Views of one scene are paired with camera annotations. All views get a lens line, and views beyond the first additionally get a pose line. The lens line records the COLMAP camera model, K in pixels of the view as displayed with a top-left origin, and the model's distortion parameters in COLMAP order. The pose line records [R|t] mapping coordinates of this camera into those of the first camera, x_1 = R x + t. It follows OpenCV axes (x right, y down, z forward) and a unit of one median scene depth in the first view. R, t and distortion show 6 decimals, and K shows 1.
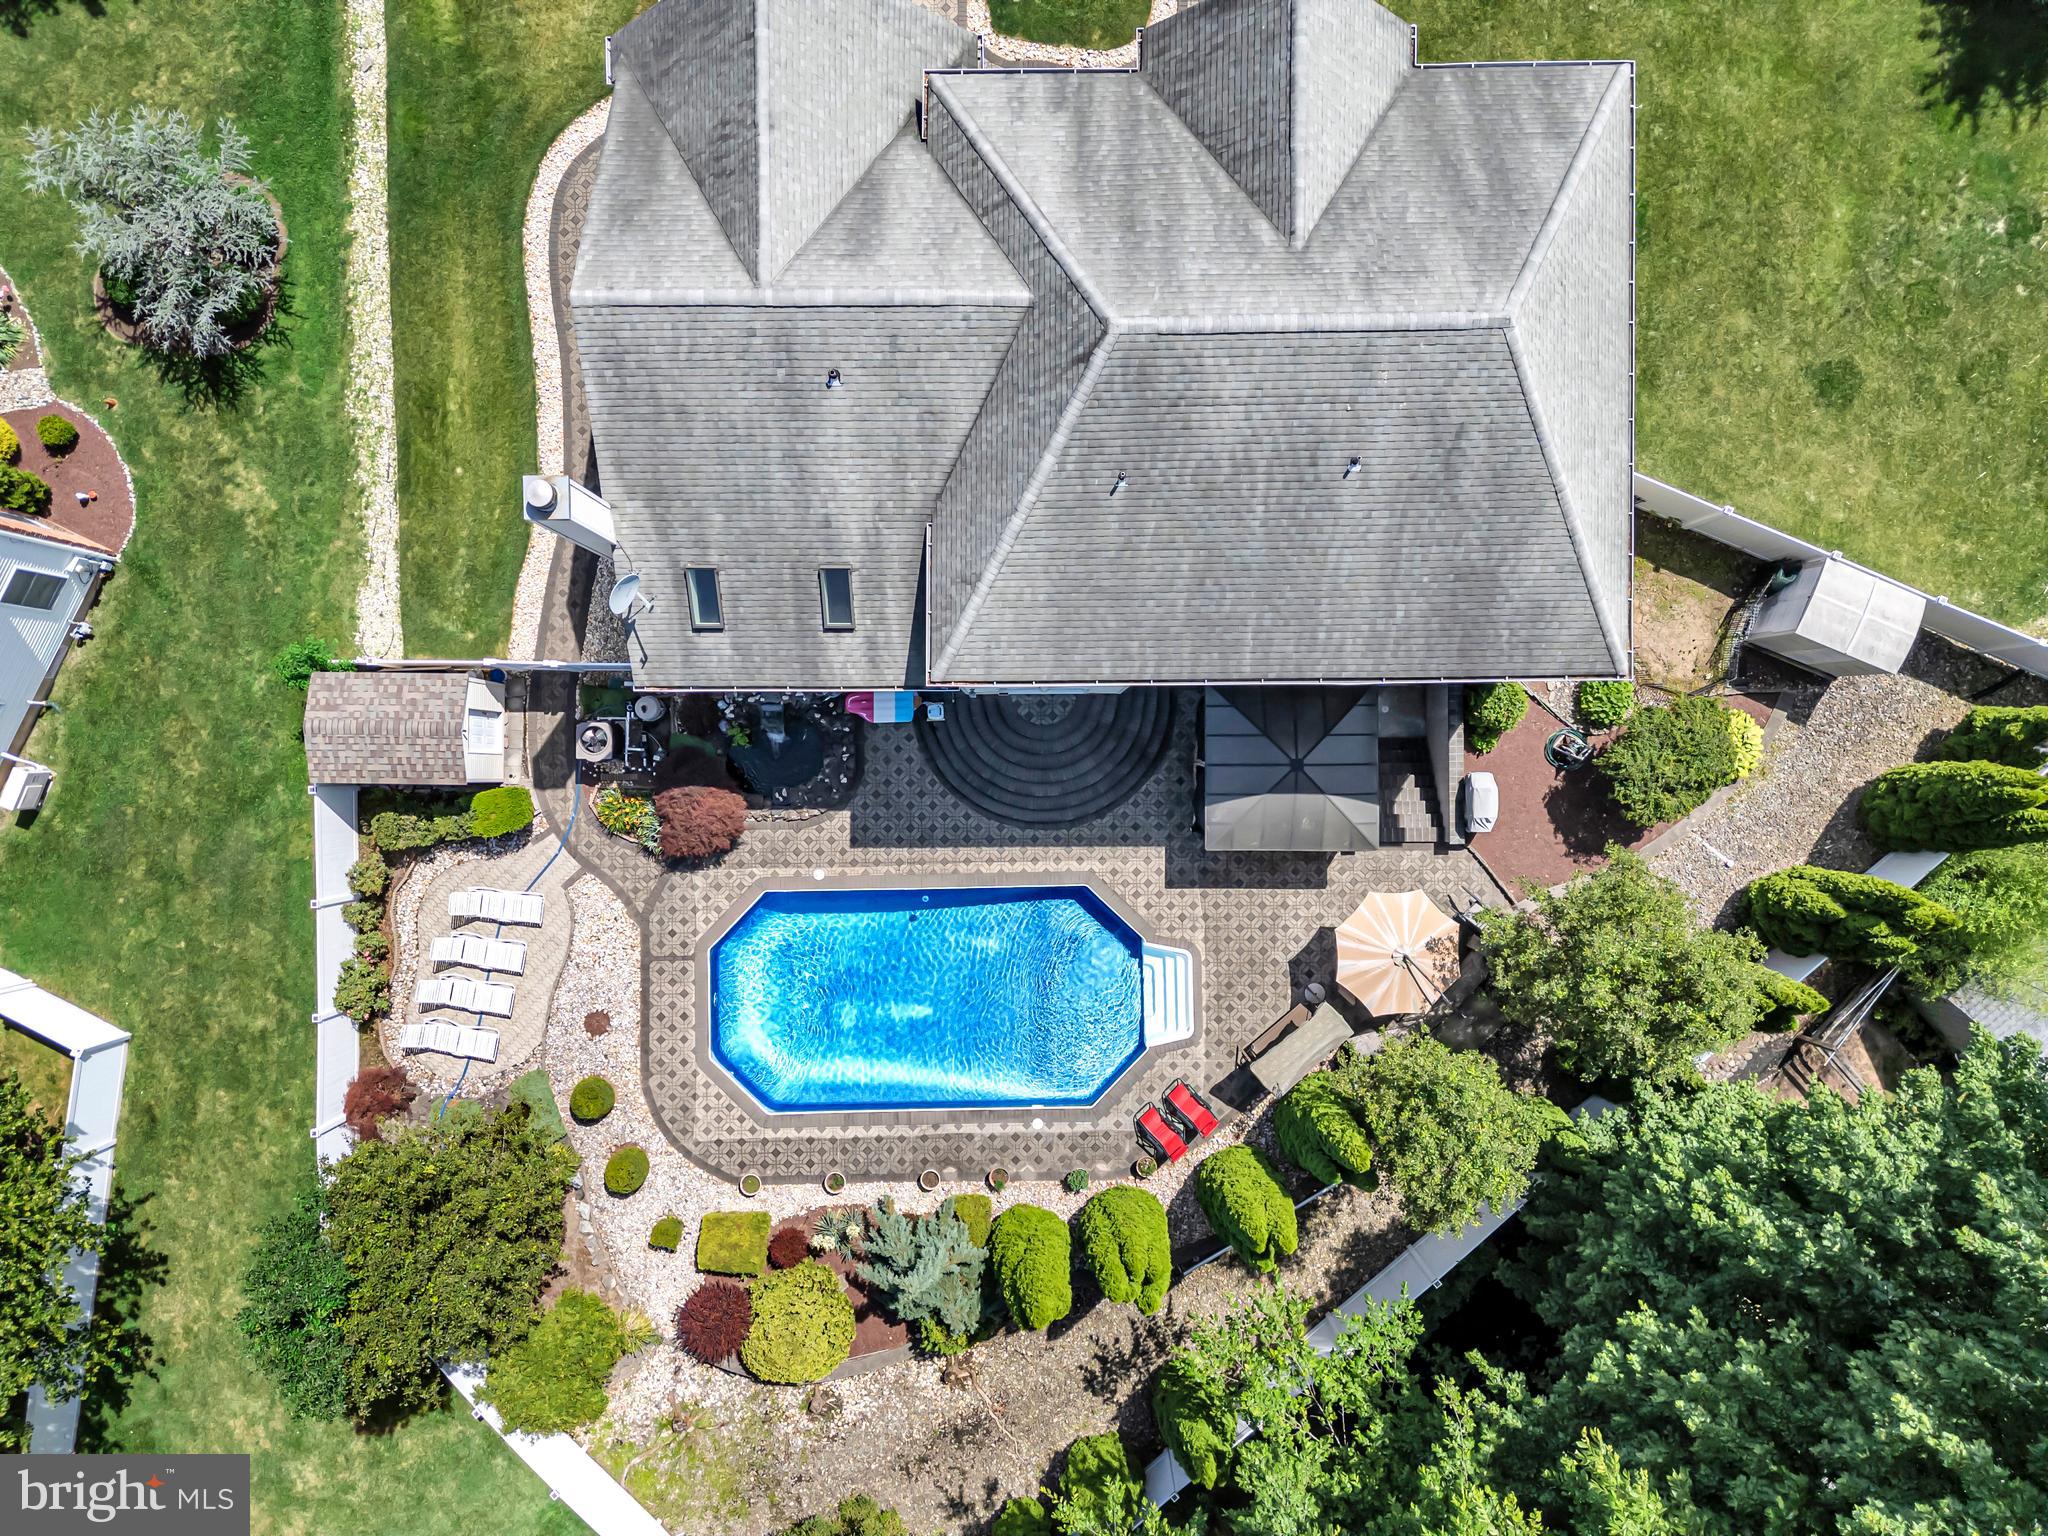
lens RADIAL K [[1424.7, 0, 1015.1], [0, 1424.7, 764.9], [0, 0, 1]] dist [0.030111, -0.025536]
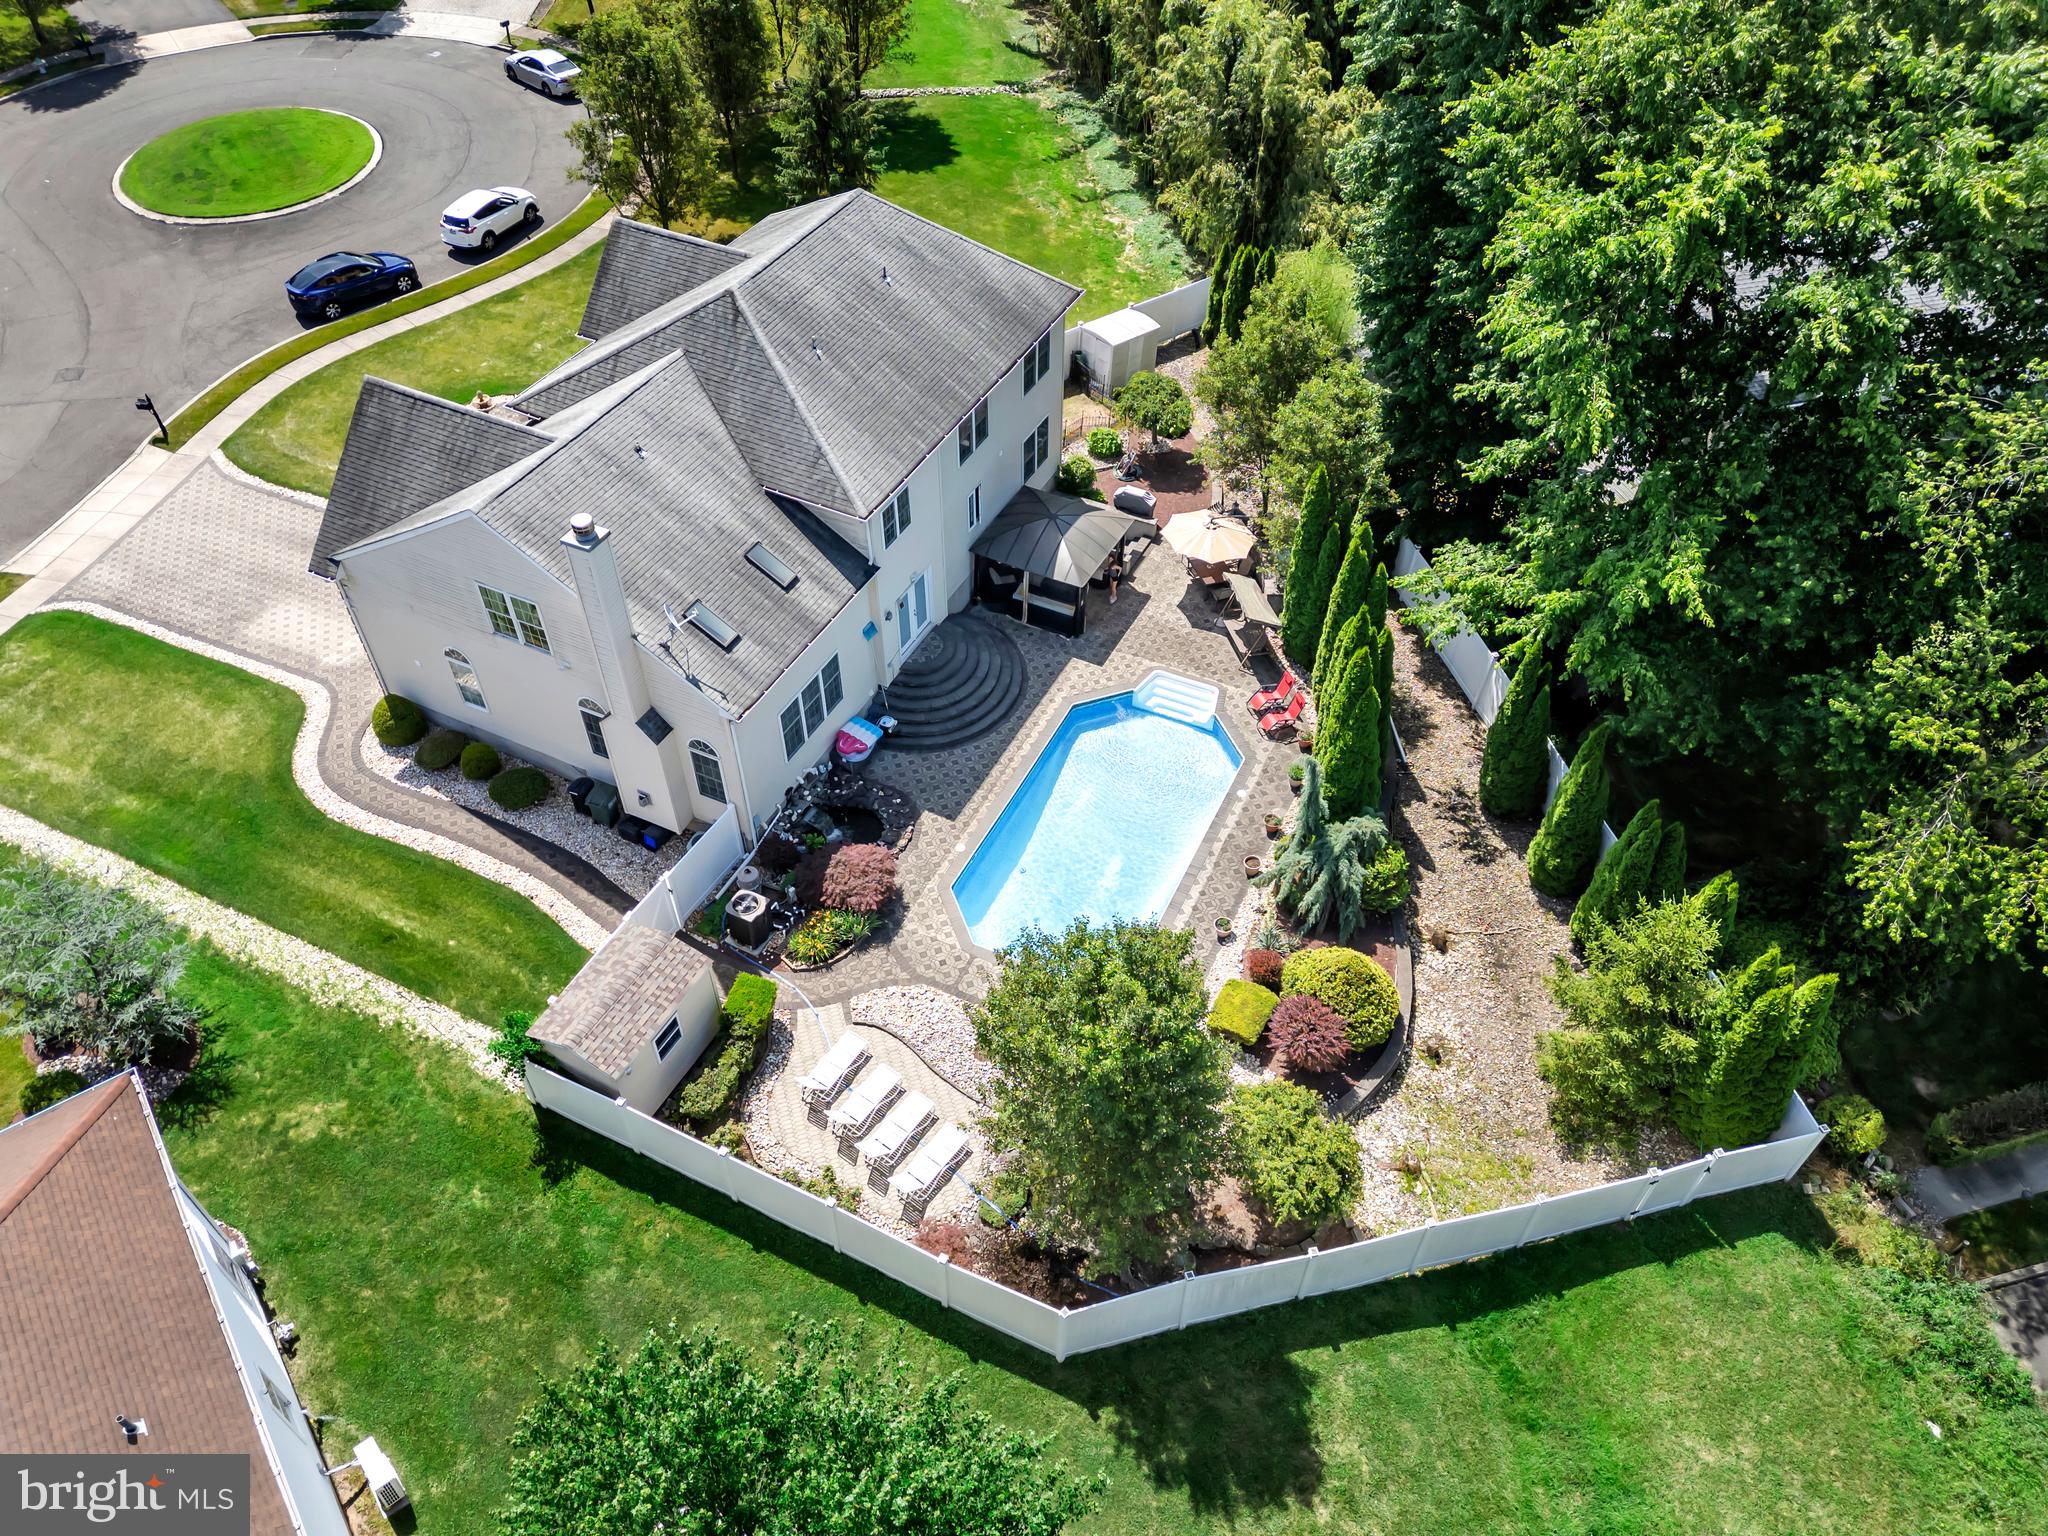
lens RADIAL K [[1424.7, 0, 1017.9], [0, 1424.7, 773.0], [0, 0, 1]] dist [0.030111, -0.025536]
pose [[0.449533, -0.635938, 0.627298, -0.773198], [0.893246, 0.324473, -0.311174, 0.441549], [-0.005654, 0.700214, 0.713911, 0.171238]]
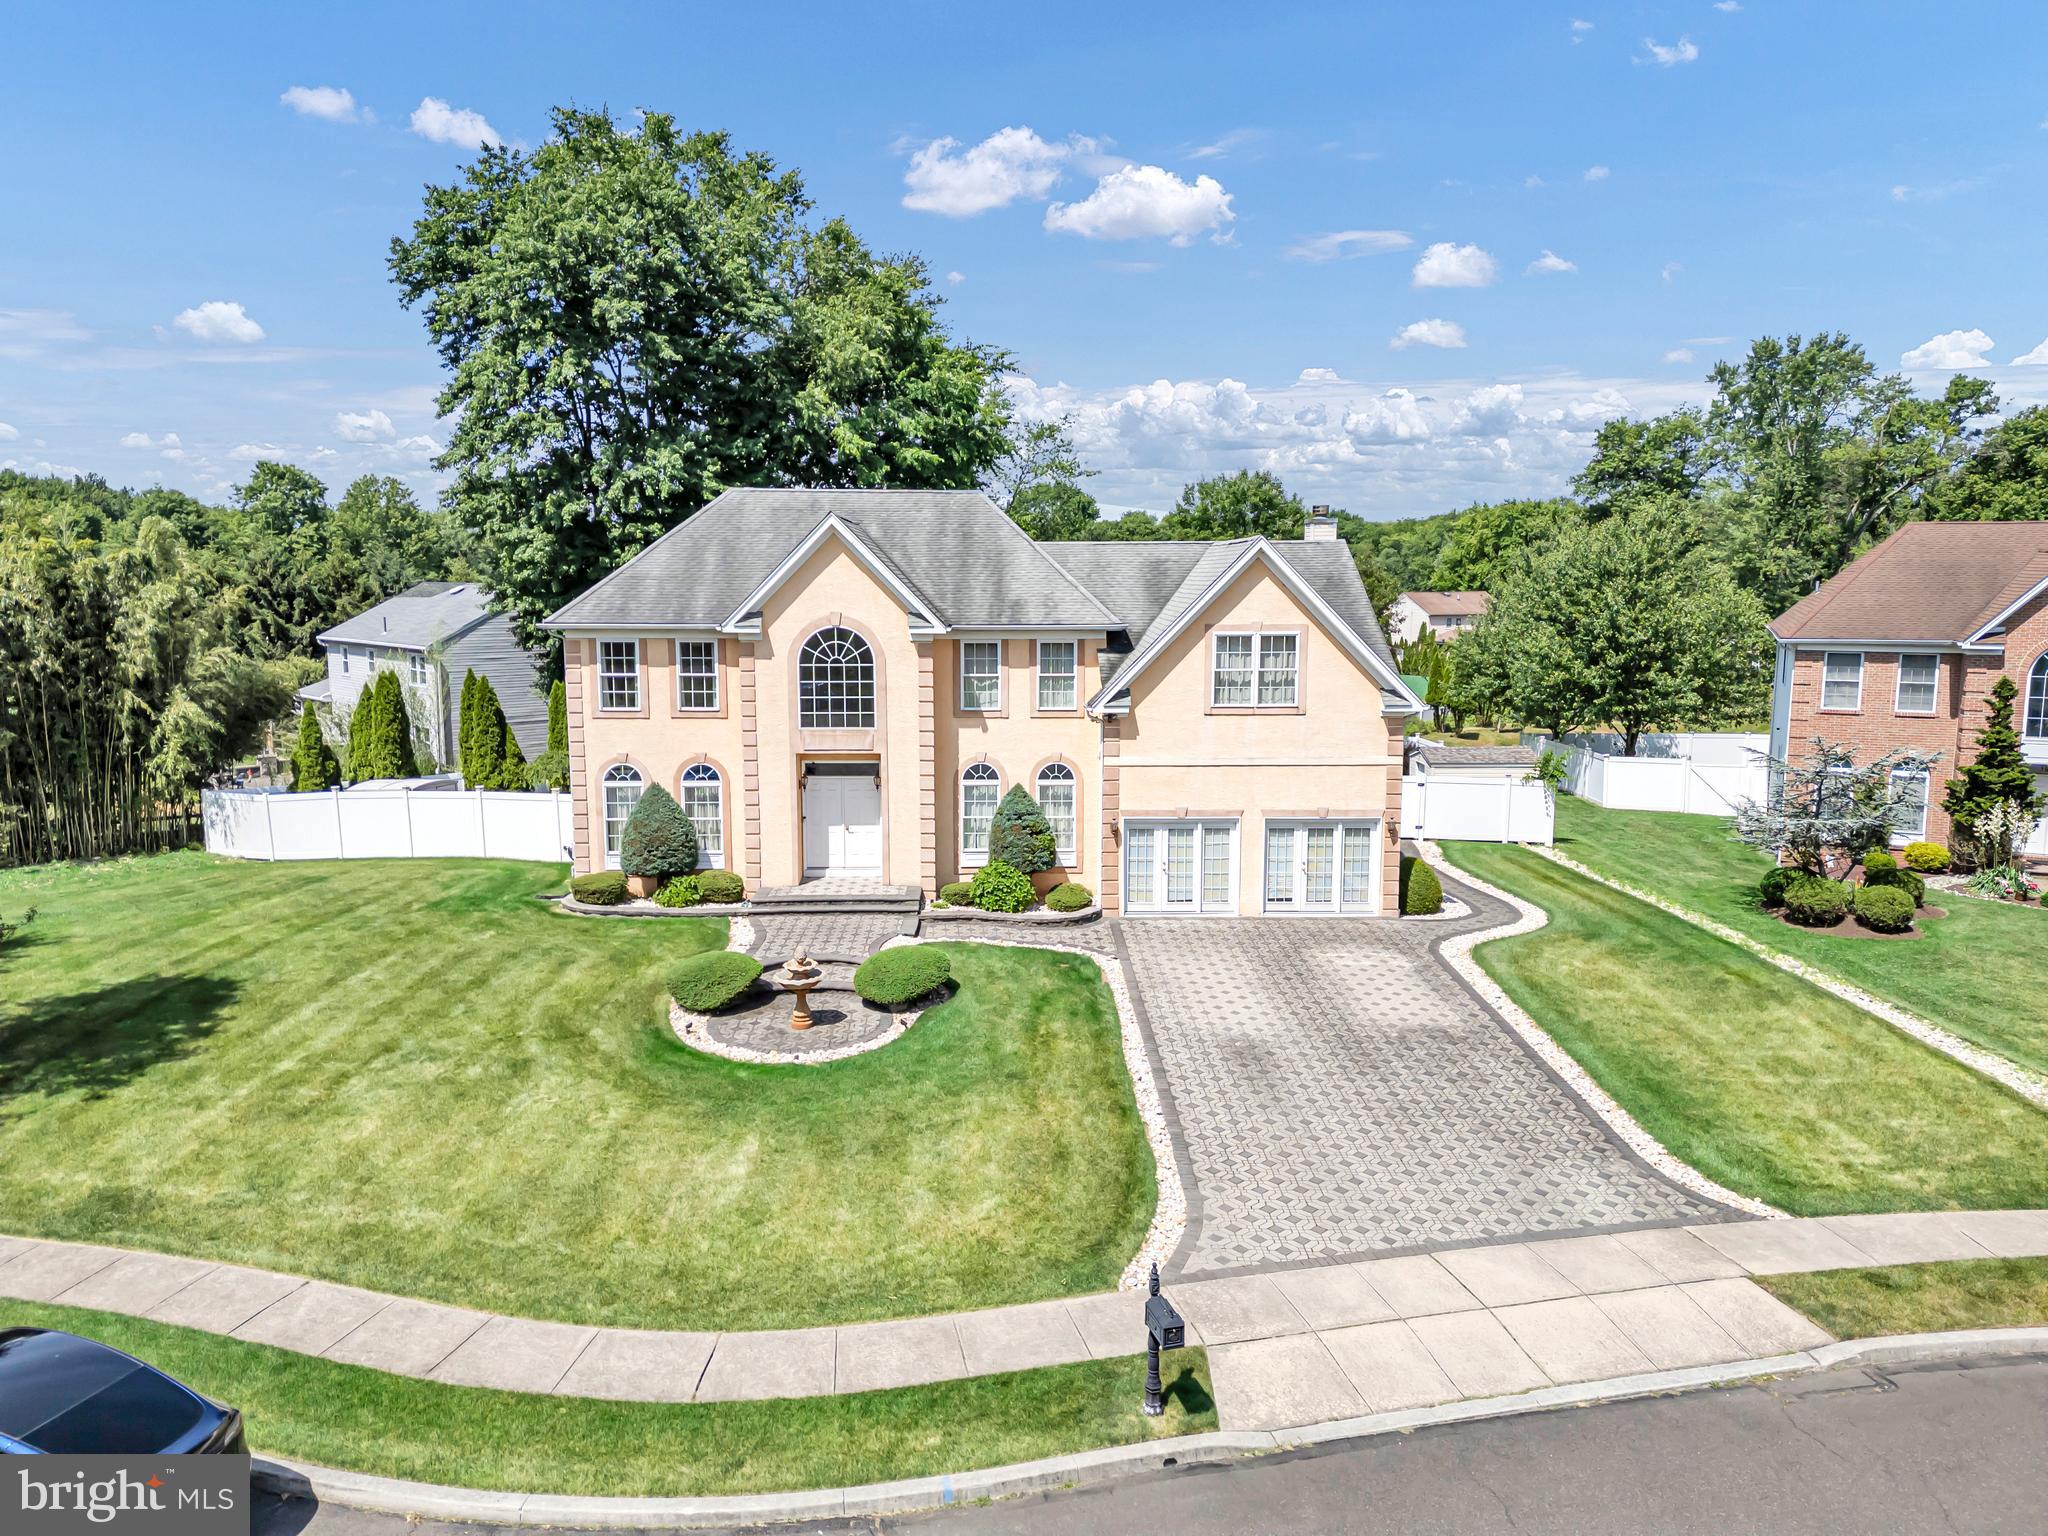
lens RADIAL K [[1424.7, 0, 1014.2], [0, 1424.7, 774.6], [0, 0, 1]] dist [0.030111, -0.025536]
pose [[-0.999789, 0.018113, -0.009717, 0.038098], [-0.012533, -0.162459, 0.986636, -1.331331], [0.016292, 0.986549, 0.162652, 0.743981]]
